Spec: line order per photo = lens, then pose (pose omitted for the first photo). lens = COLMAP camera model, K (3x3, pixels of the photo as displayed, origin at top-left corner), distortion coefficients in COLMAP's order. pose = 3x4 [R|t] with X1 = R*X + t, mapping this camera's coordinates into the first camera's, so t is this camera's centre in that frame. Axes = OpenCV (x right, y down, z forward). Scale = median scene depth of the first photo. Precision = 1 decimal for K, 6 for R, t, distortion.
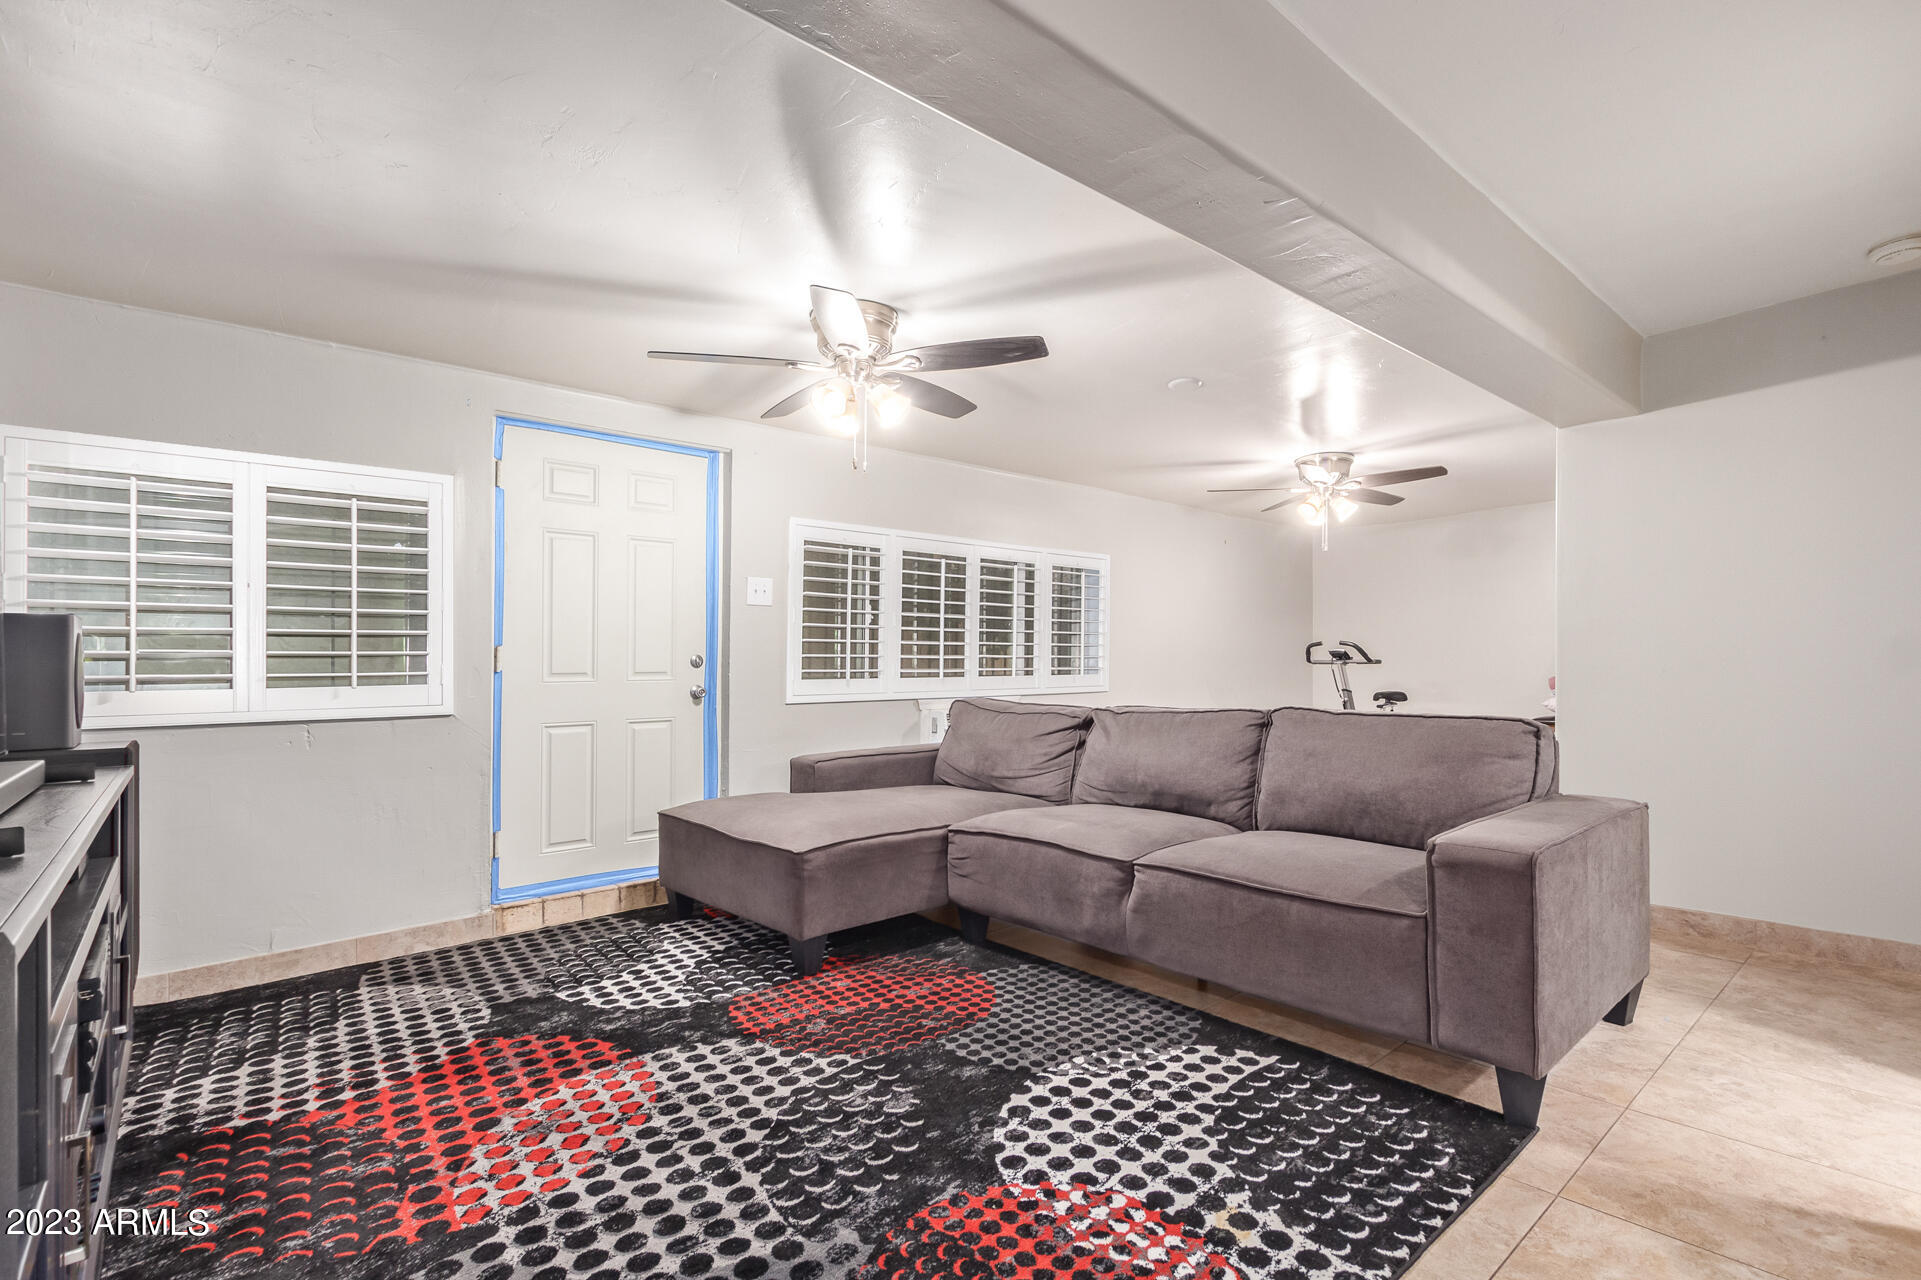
lens RADIAL K [[891.3, 0, 966.3], [0, 891.3, 649.2], [0, 0, 1]] dist [0.008980, -0.002264]
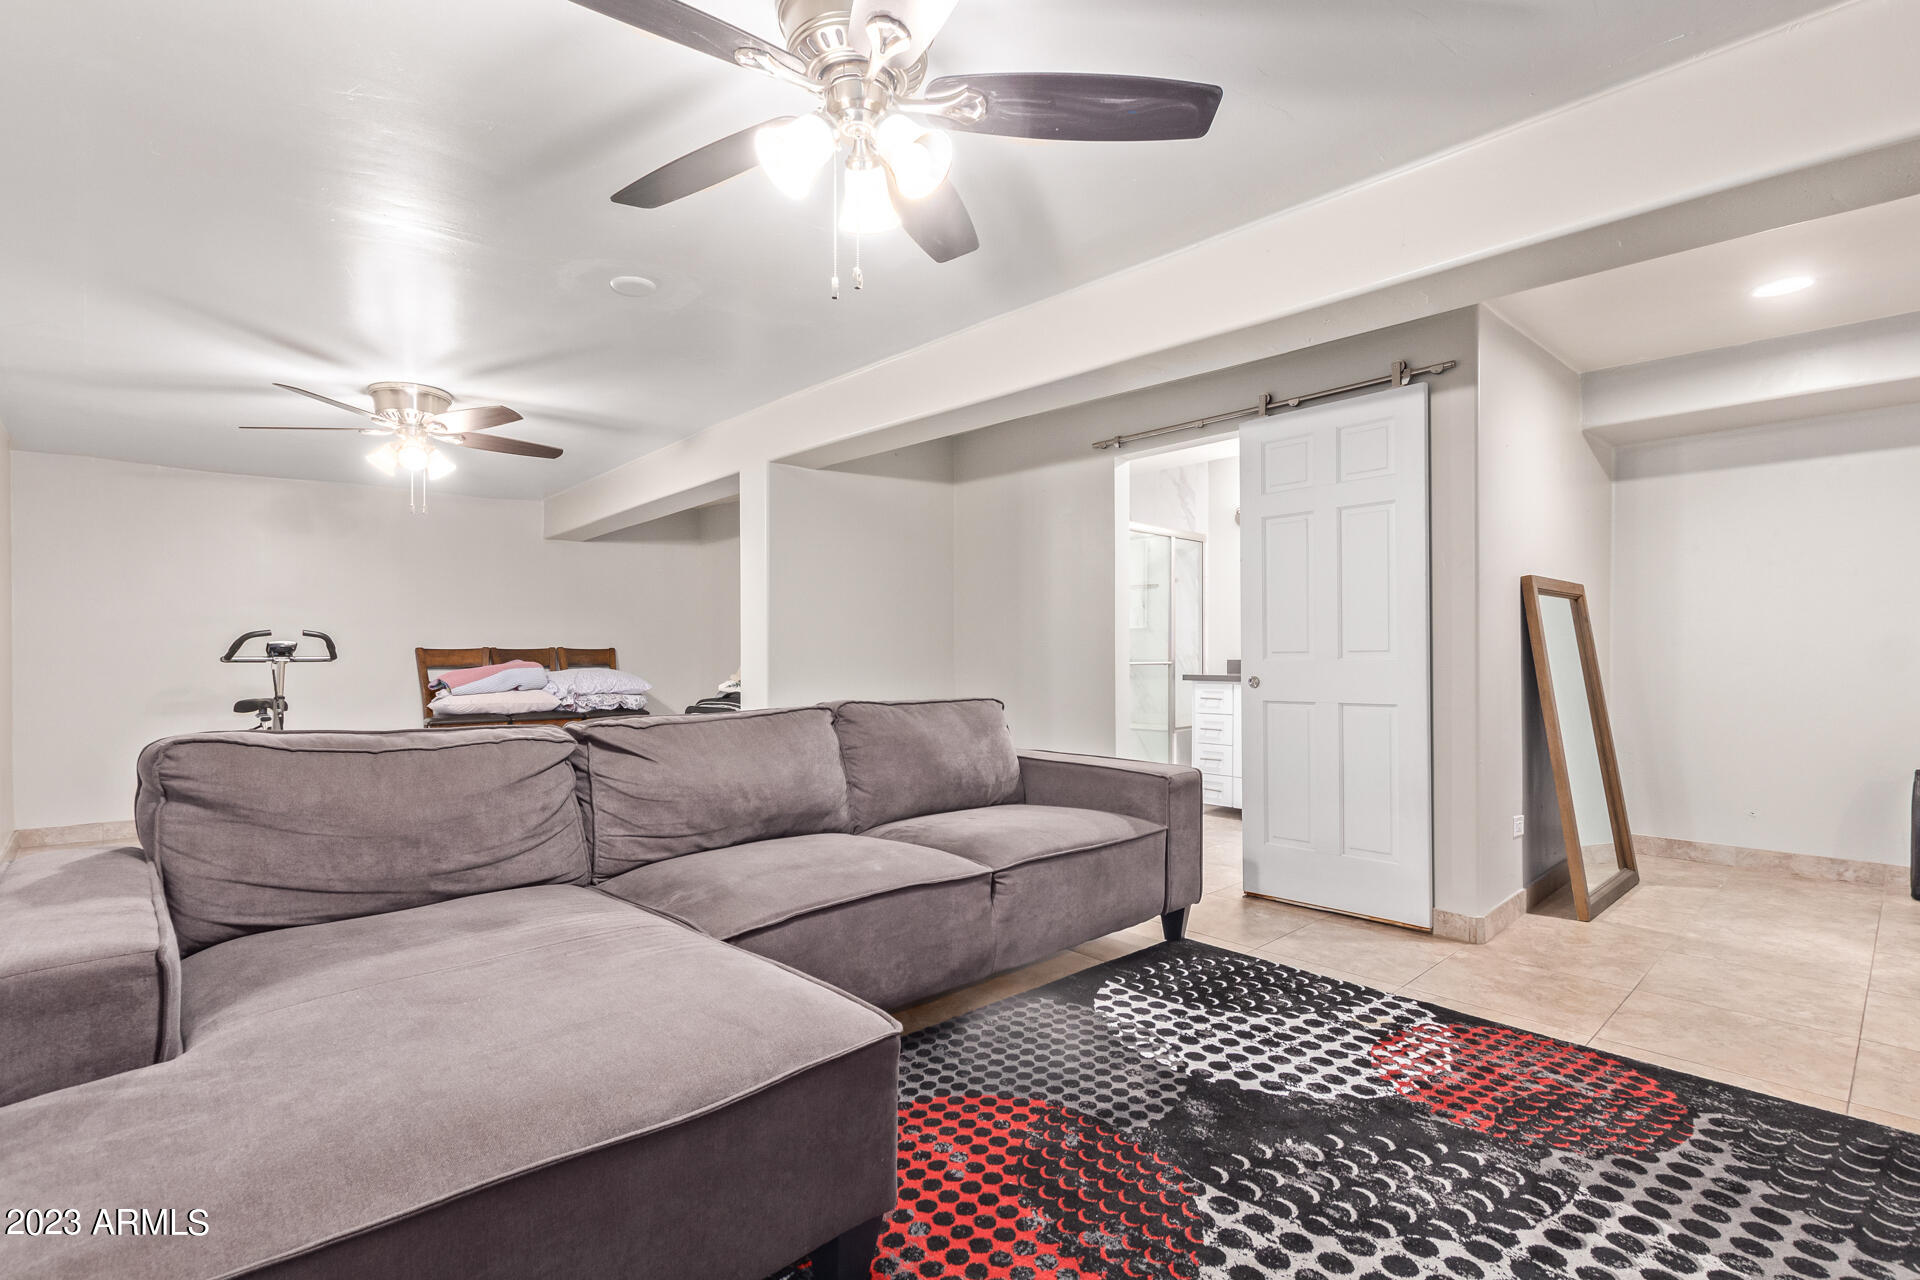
lens RADIAL K [[890.8, 0, 966.6], [0, 890.8, 653.2], [0, 0, 1]] dist [0.008980, -0.002264]
pose [[-0.015936, 0.010768, 0.999815, -0.976023], [-0.013502, 0.999849, -0.010983, 0.030160], [-0.999782, -0.013674, -0.015788, 1.373904]]
